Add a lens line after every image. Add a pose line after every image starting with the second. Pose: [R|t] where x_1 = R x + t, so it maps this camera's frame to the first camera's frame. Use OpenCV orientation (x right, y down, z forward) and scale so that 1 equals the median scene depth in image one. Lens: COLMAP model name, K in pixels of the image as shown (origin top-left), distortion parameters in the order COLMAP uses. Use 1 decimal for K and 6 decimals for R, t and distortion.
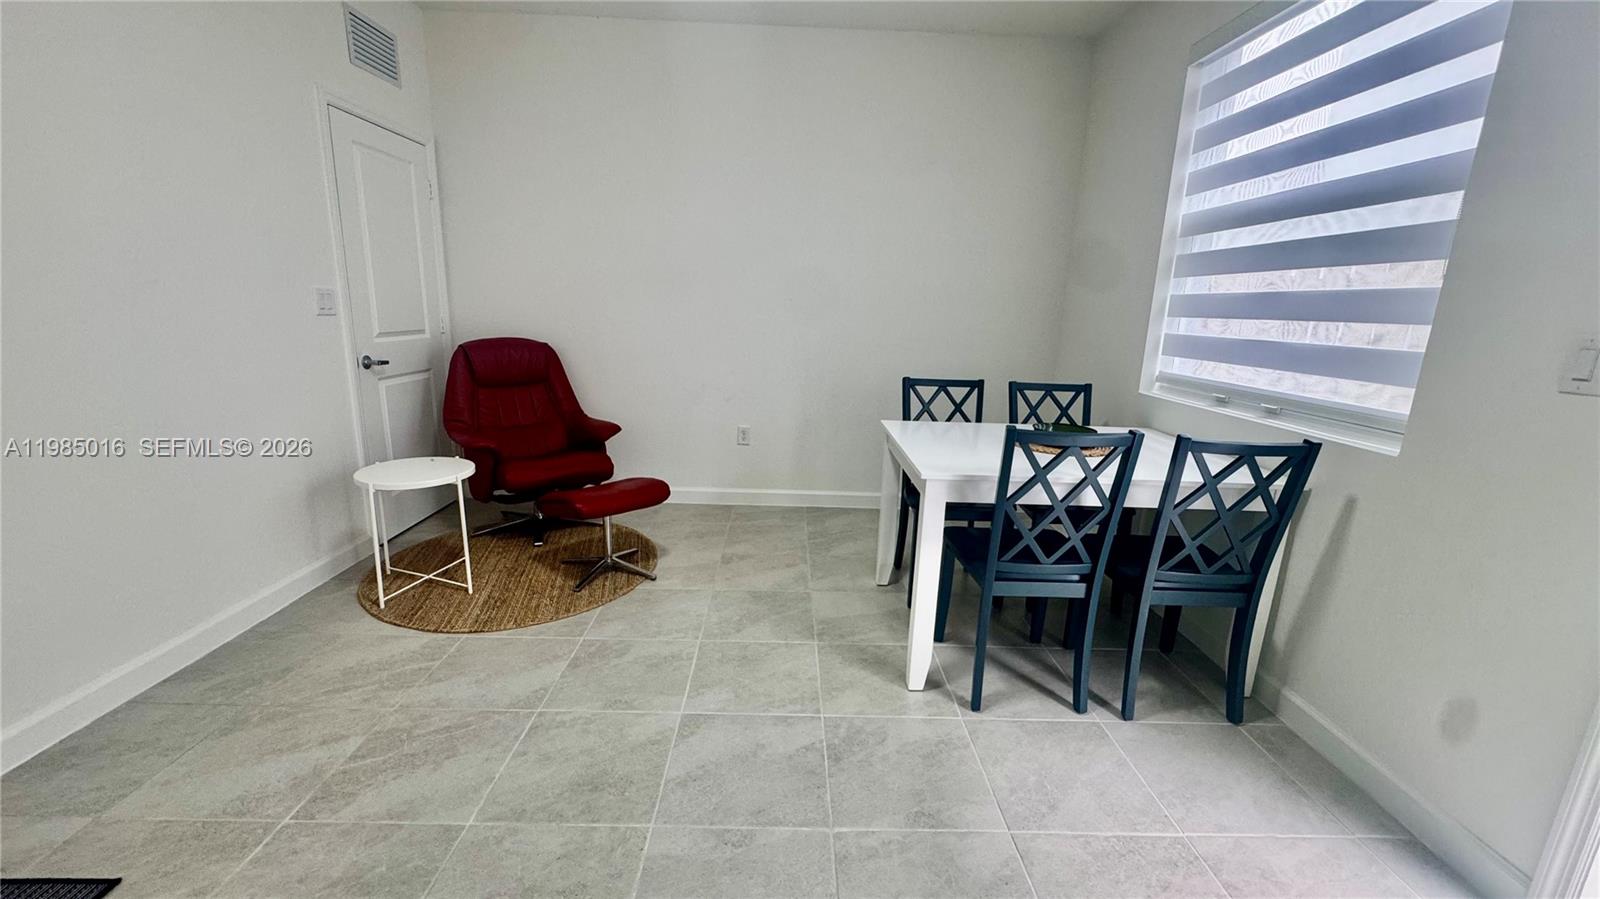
lens RADIAL K [[640.9, 0, 800.0], [0, 640.9, 449.5], [0, 0, 1]] dist [-0.000896, -0.000030]
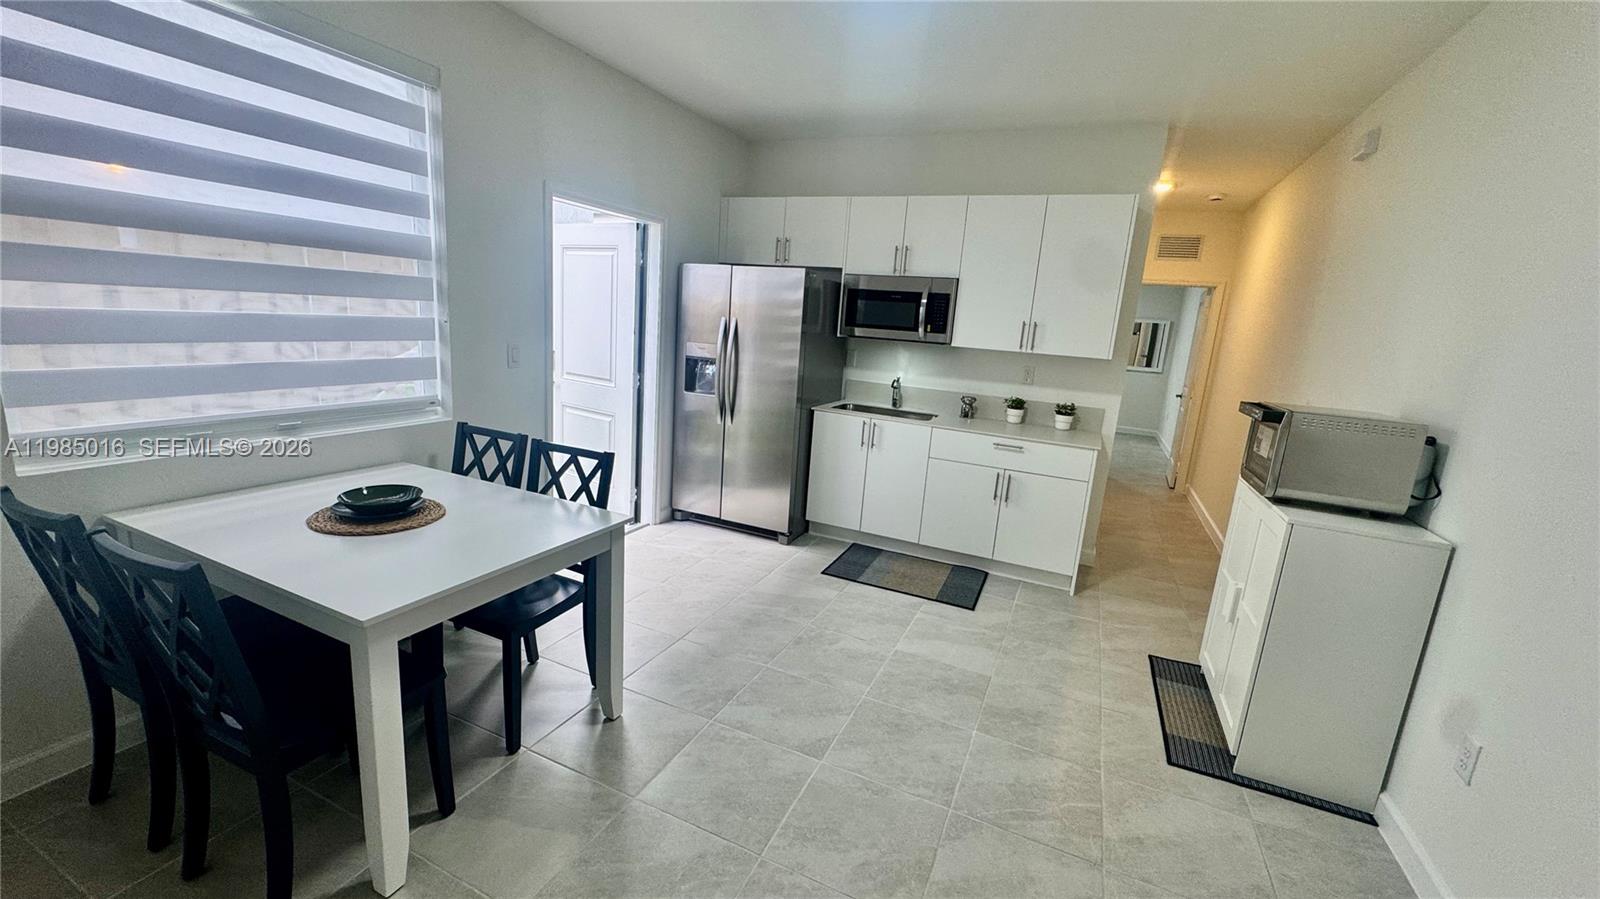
lens RADIAL K [[640.9, 0, 800.0], [0, 640.9, 449.5], [0, 0, 1]] dist [-0.000896, -0.000030]
pose [[-0.896643, -0.184957, 0.402272, -0.372810], [-0.003387, 0.911405, 0.411497, -0.395794], [-0.442742, 0.367603, -0.817831, 1.292950]]
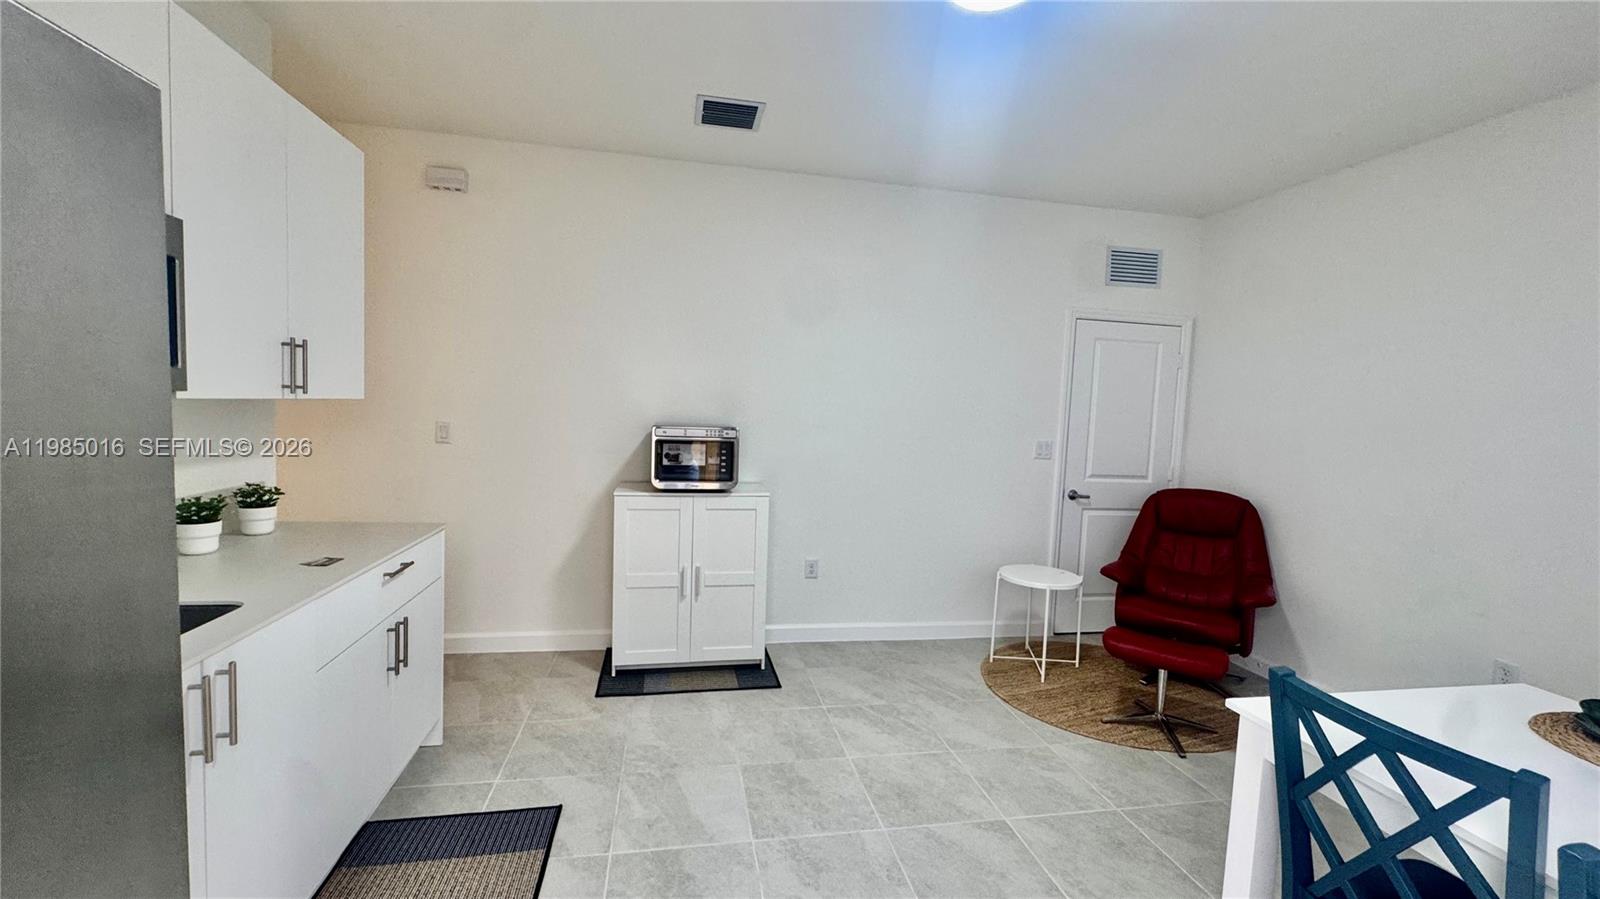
lens RADIAL K [[640.9, 0, 800.0], [0, 640.9, 449.5], [0, 0, 1]] dist [-0.000896, -0.000030]
pose [[0.176122, 0.042514, -0.983450, 0.623012], [-0.256052, 0.966655, -0.004067, -0.088168], [0.950483, 0.252530, 0.181135, 0.220621]]
